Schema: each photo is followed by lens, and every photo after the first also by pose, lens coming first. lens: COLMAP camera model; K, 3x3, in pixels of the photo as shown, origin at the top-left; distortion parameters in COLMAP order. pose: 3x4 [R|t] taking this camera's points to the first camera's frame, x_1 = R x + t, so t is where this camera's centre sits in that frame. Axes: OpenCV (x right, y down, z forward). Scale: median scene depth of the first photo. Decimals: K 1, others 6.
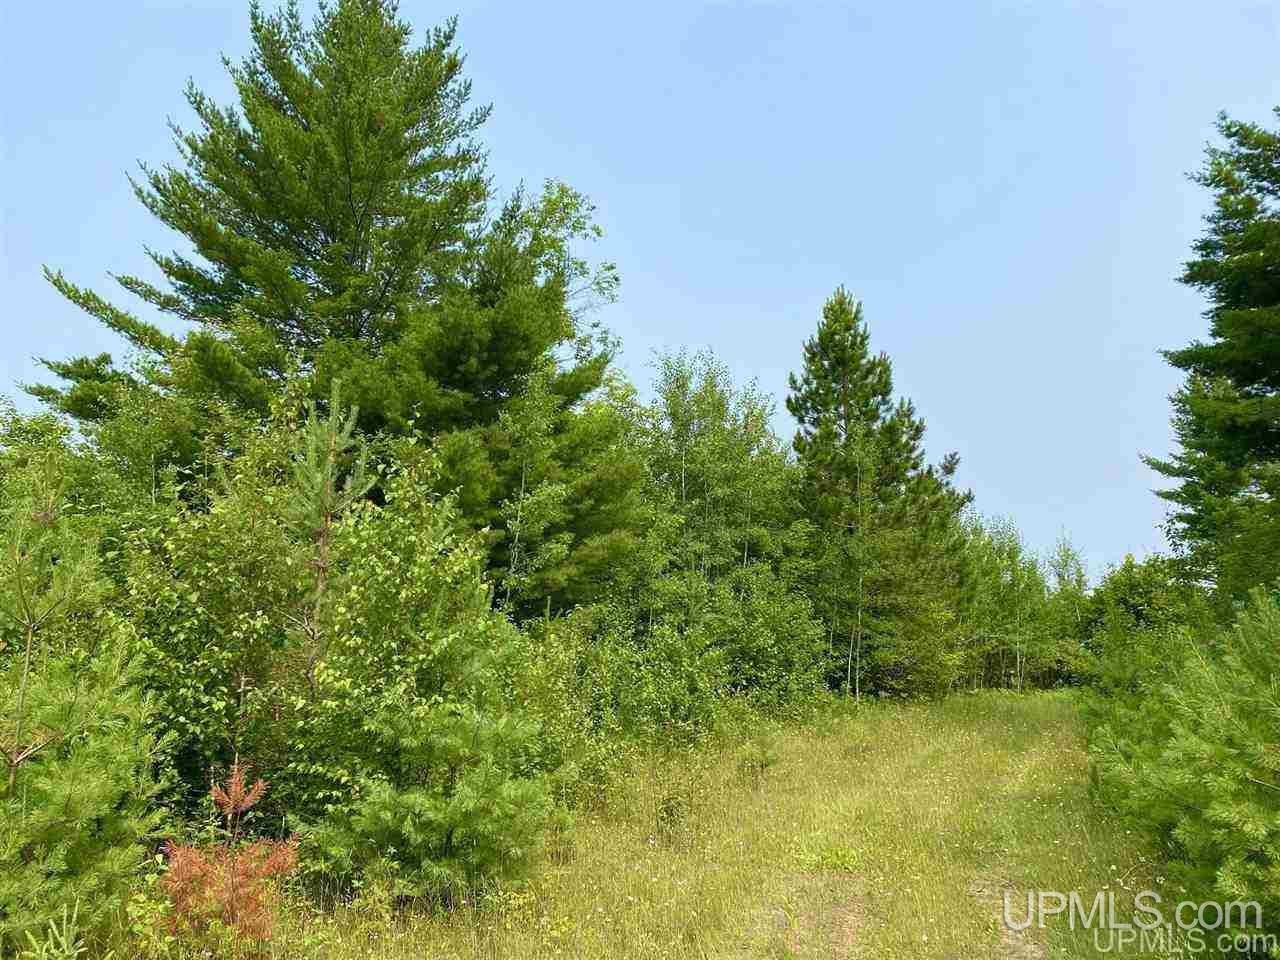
lens RADIAL K [[958.0, 0, 639.0], [0, 958.0, 479.2], [0, 0, 1]] dist [0.004999, 0.000871]
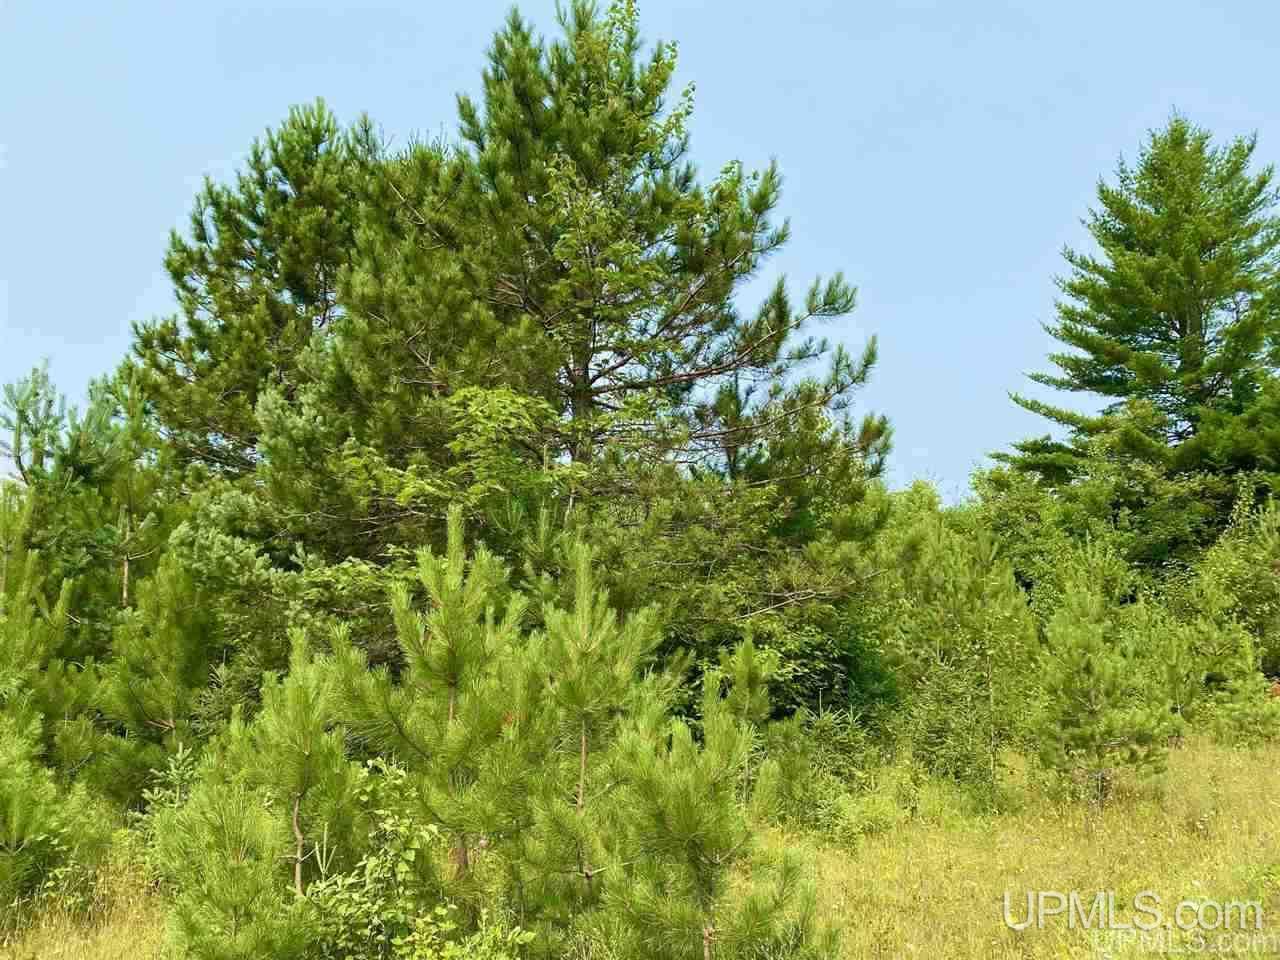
lens RADIAL K [[958.0, 0, 637.7], [0, 958.0, 482.2], [0, 0, 1]] dist [0.004999, 0.000871]
pose [[0.708409, -0.113616, -0.696598, 0.076259], [0.147096, 0.989053, -0.011726, -0.119989], [0.690304, -0.094160, 0.717366, -0.606314]]
